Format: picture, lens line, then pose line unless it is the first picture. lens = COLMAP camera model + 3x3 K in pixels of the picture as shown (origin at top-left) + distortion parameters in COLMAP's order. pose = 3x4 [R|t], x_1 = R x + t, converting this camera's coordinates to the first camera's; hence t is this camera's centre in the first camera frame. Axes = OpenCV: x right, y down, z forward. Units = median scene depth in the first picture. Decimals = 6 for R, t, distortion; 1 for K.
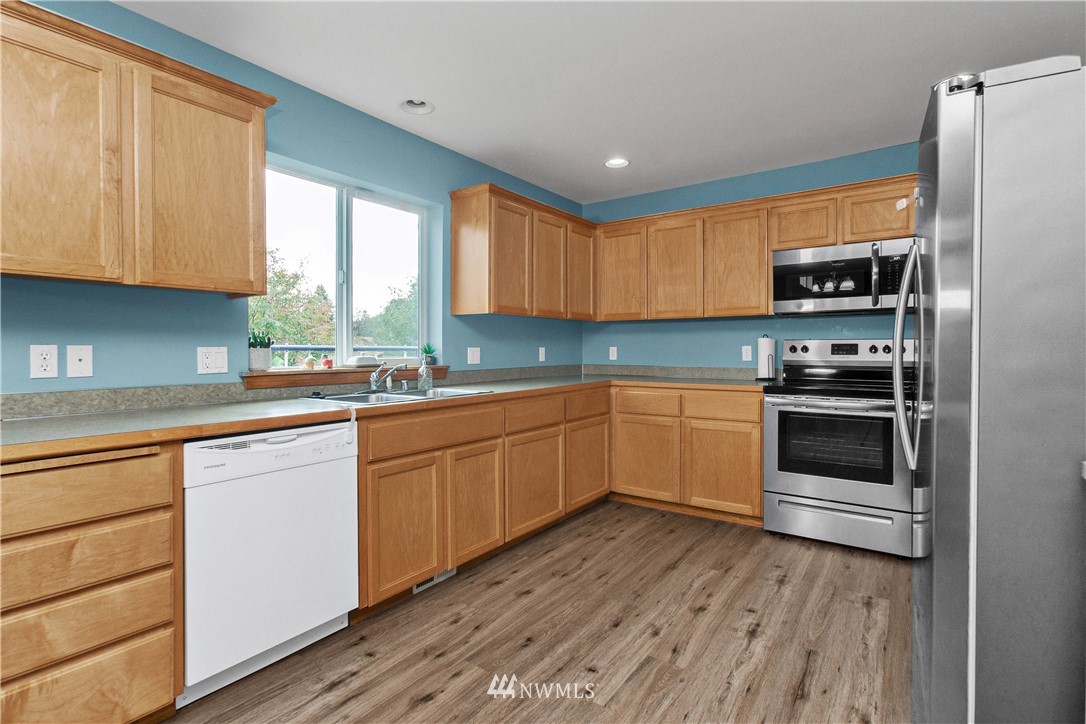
lens RADIAL K [[515.1, 0, 545.3], [0, 515.1, 353.2], [0, 0, 1]] dist [-0.026920, 0.011652]
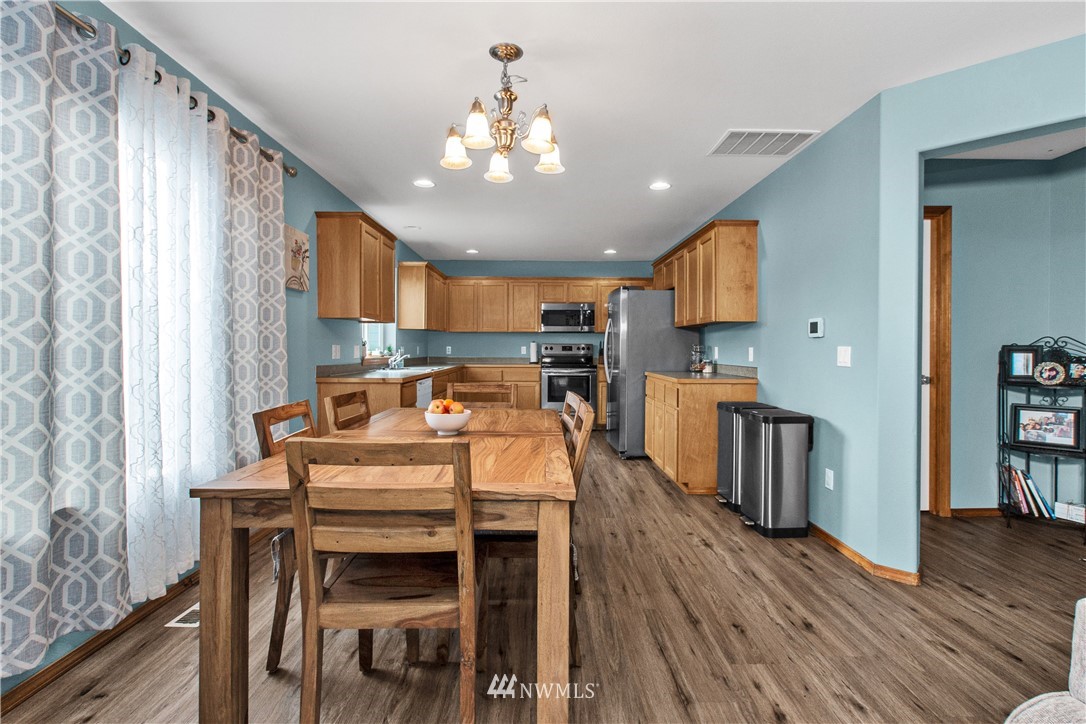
lens RADIAL K [[515.1, 0, 545.3], [0, 515.1, 353.2], [0, 0, 1]] dist [-0.026920, 0.011652]
pose [[0.809909, 0.001129, 0.586554, -1.016239], [-0.000781, 0.999999, -0.000847, 0.018055], [-0.586555, 0.000227, 0.809910, -0.963199]]
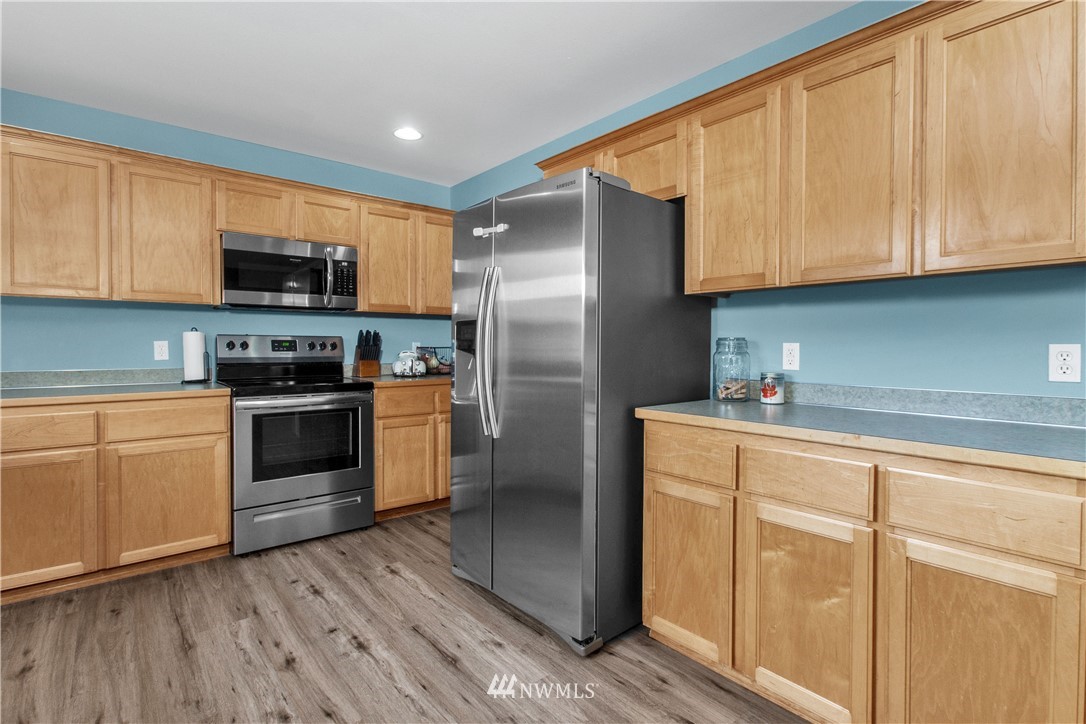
lens RADIAL K [[515.1, 0, 545.3], [0, 515.1, 353.2], [0, 0, 1]] dist [-0.026920, 0.011652]
pose [[0.239642, -0.011595, 0.970792, -0.318563], [0.004367, 0.999931, 0.010865, -0.001987], [-0.970851, 0.001636, 0.239677, 0.333888]]
